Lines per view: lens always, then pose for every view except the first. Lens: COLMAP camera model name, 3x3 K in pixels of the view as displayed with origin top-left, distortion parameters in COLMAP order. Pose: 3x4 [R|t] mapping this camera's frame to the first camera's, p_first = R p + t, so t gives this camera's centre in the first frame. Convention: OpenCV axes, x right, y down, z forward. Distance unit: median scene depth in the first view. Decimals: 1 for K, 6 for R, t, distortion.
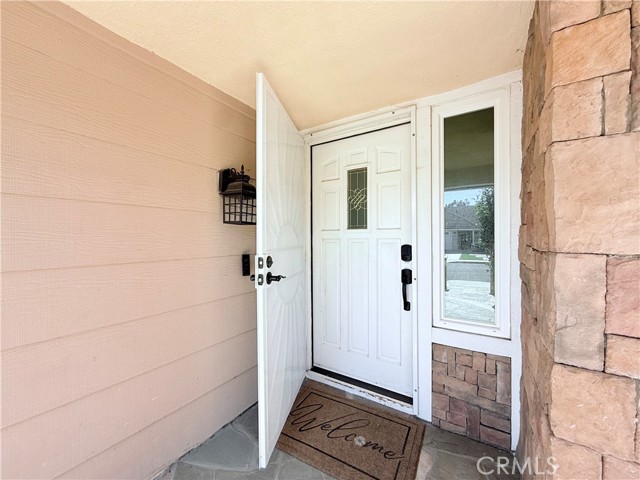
lens RADIAL K [[257.1, 0, 314.8], [0, 257.1, 240.2], [0, 0, 1]] dist [-0.001529, 0.000415]
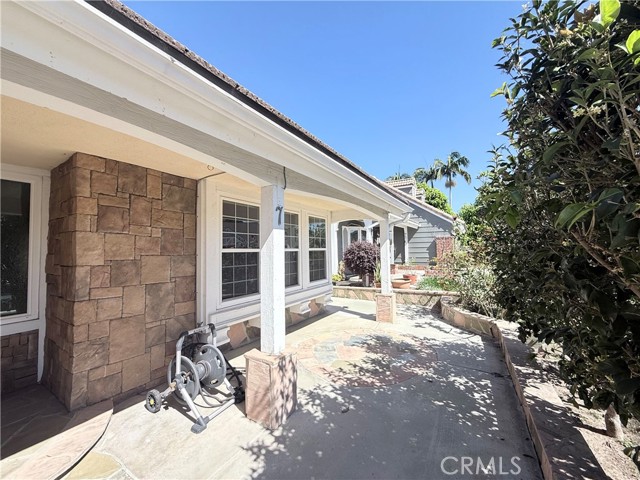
lens RADIAL K [[257.1, 0, 315.6], [0, 257.1, 240.2], [0, 0, 1]] dist [-0.001529, 0.000415]
pose [[-0.028212, 0.047899, 0.998454, -1.068420], [0.023339, 0.998611, -0.047247, -0.023634], [-0.999329, 0.021970, -0.029291, -0.854500]]
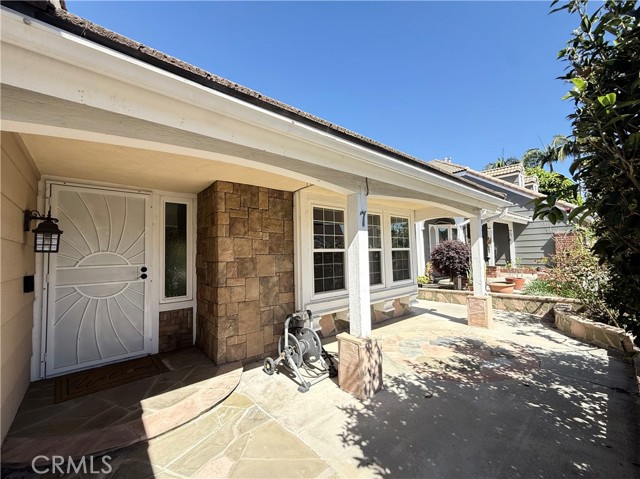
lens RADIAL K [[257.1, 0, 318.6], [0, 257.1, 237.9], [0, 0, 1]] dist [-0.001529, 0.000415]
pose [[0.273361, 0.058184, 0.960150, -1.319195], [0.028666, 0.997233, -0.068593, -0.003974], [-0.961484, 0.046274, 0.270937, -0.865512]]
